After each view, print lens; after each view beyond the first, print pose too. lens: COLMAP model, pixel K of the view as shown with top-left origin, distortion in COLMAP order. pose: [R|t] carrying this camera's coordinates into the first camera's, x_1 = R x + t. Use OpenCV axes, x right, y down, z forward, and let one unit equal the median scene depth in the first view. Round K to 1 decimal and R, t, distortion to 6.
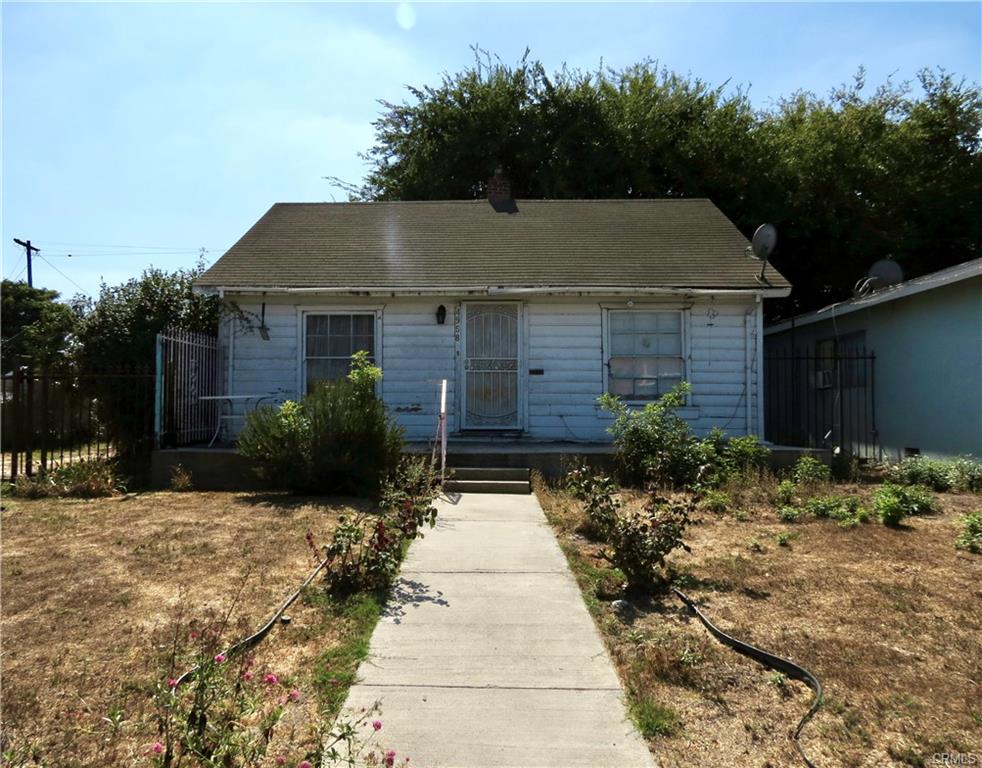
lens RADIAL K [[723.7, 0, 466.8], [0, 723.7, 381.6], [0, 0, 1]] dist [-0.028284, 0.002917]
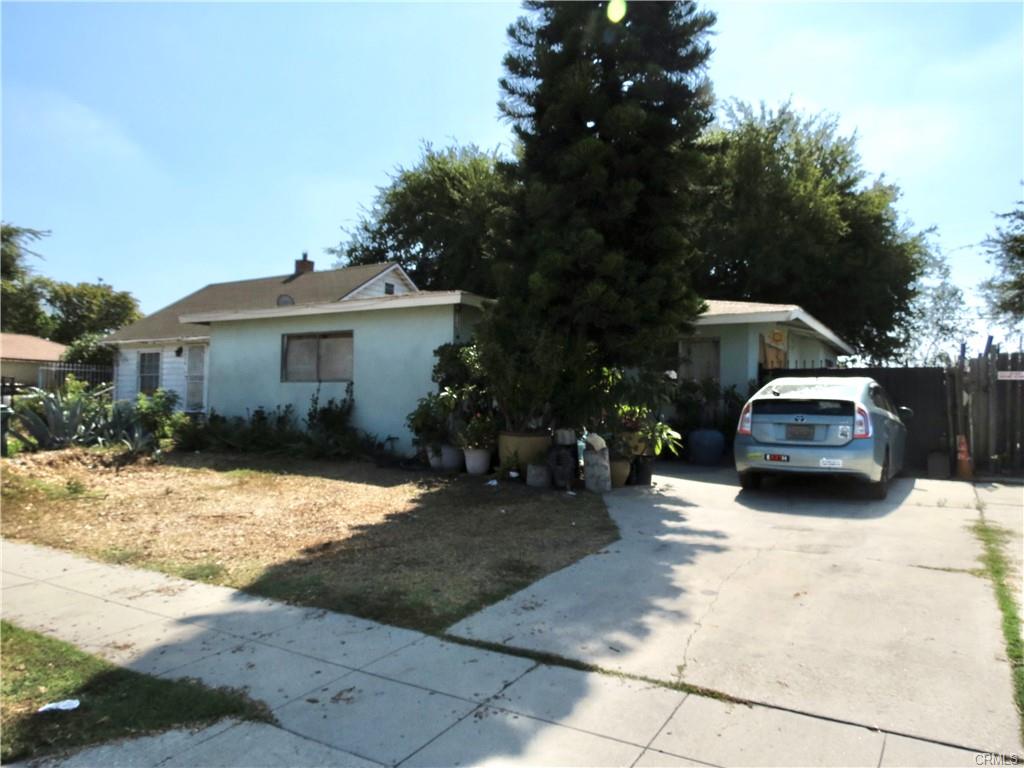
lens RADIAL K [[727.7, 0, 512.0], [0, 727.7, 384.0], [0, 0, 1]] dist [-0.021625, -0.000756]
pose [[0.874825, -0.002982, -0.484431, 1.644699], [0.003314, 0.999994, -0.000171, -0.005078], [0.484428, -0.001456, 0.874830, -0.233708]]
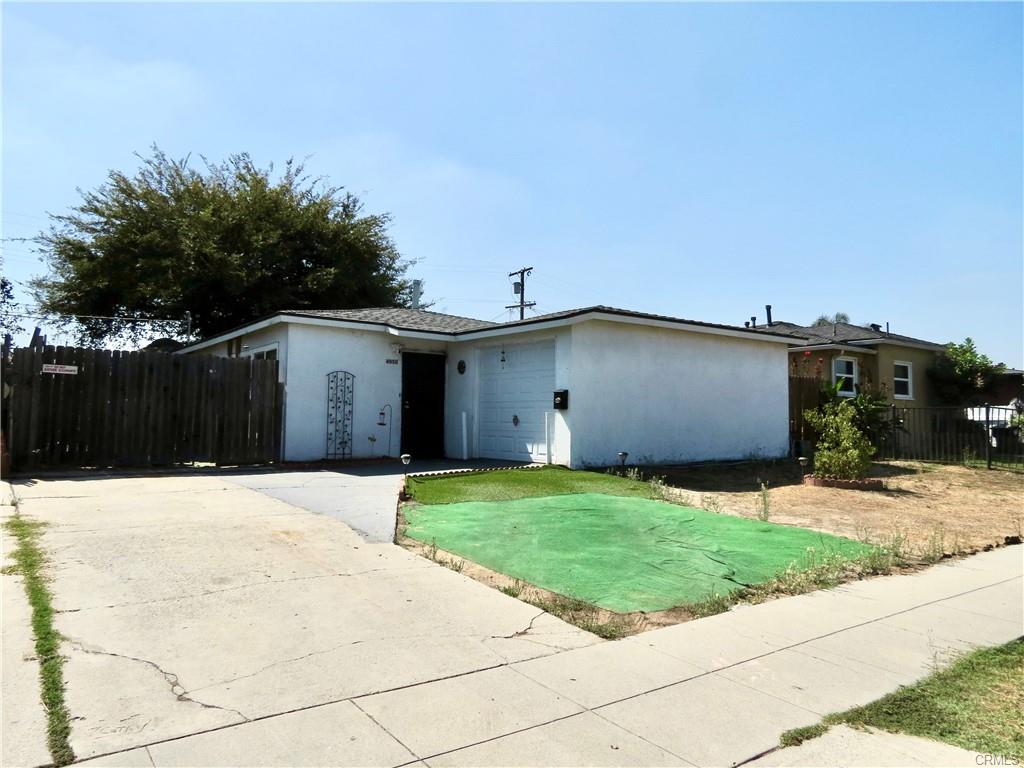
lens RADIAL K [[726.1, 0, 512.0], [0, 726.1, 384.0], [0, 0, 1]] dist [-0.024514, 0.002956]
pose [[0.785705, 0.044934, 0.616967, 1.650155], [-0.035502, 0.998990, -0.027546, 0.010313], [-0.617582, -0.000260, 0.786507, -0.190627]]
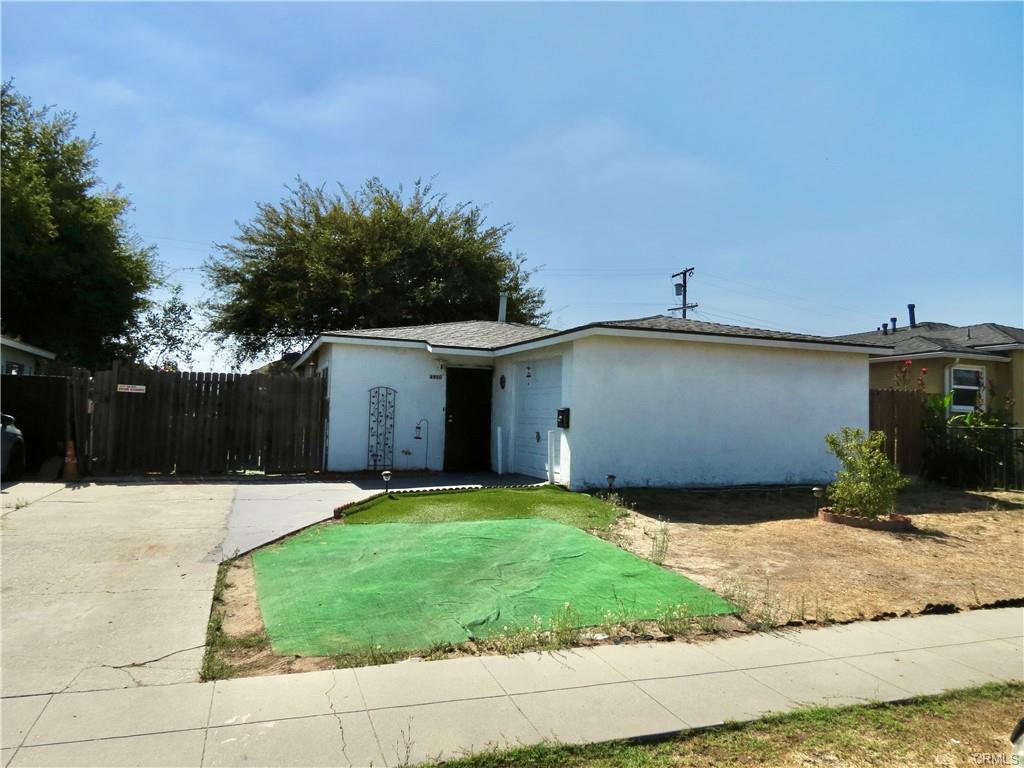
lens RADIAL K [[727.7, 0, 512.0], [0, 727.7, 384.0], [0, 0, 1]] dist [-0.021625, -0.000756]
pose [[0.927959, 0.043993, 0.370076, 1.899912], [-0.040152, 0.999030, -0.018081, -0.024289], [-0.370512, 0.001920, 0.928826, -0.331981]]
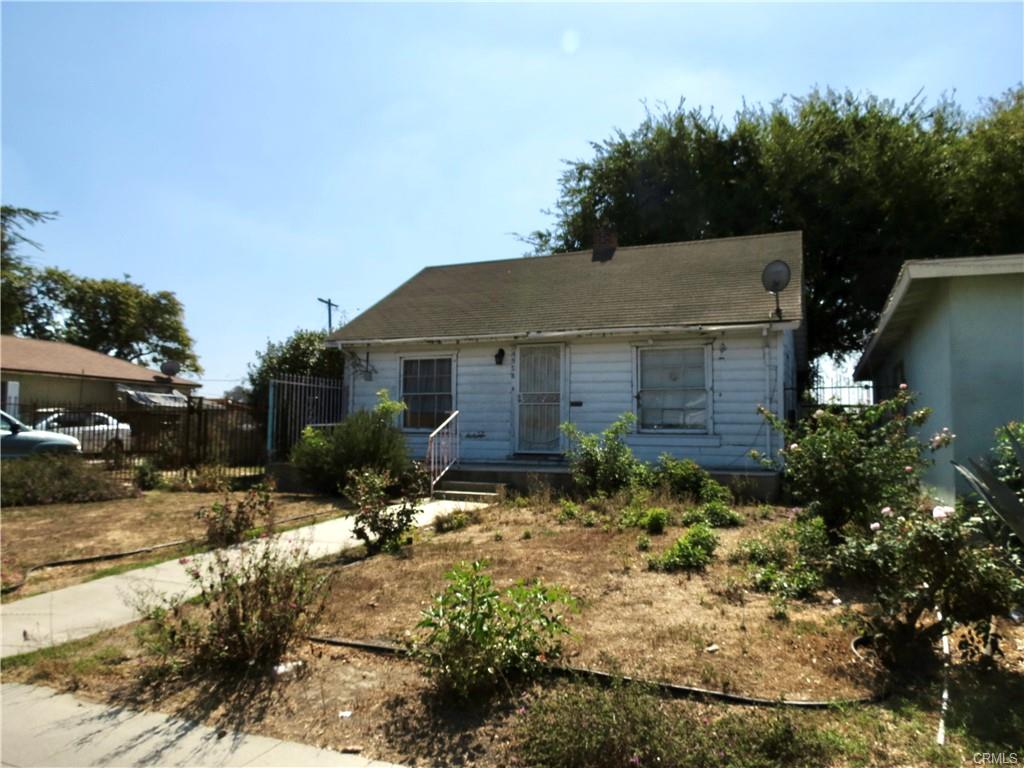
lens RADIAL K [[727.7, 0, 512.0], [0, 727.7, 384.0], [0, 0, 1]] dist [-0.021625, -0.000756]
pose [[0.932388, -0.018205, -0.361001, 0.417339], [0.002848, 0.999070, -0.043026, 0.004326], [0.361448, 0.039089, 0.931573, -0.110717]]
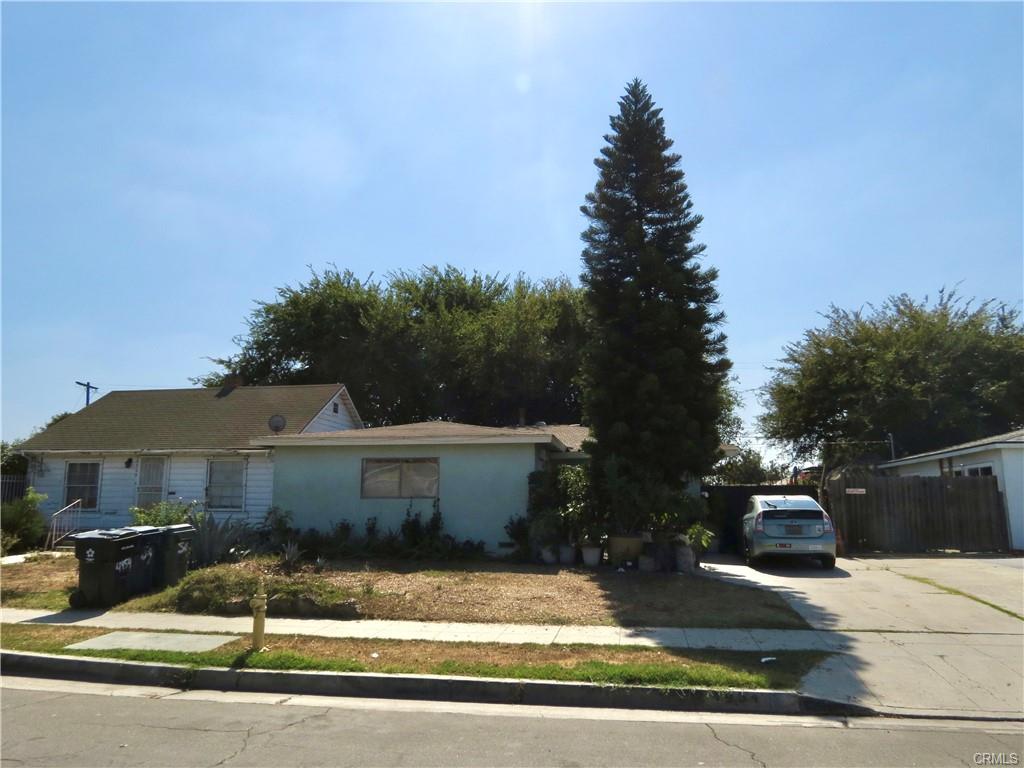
lens RADIAL K [[727.7, 0, 512.0], [0, 727.7, 384.0], [0, 0, 1]] dist [-0.021625, -0.000756]
pose [[0.990908, -0.023242, -0.132521, 1.231933], [0.005799, 0.991430, -0.130514, -0.044163], [0.134419, 0.128558, 0.982550, -0.773481]]
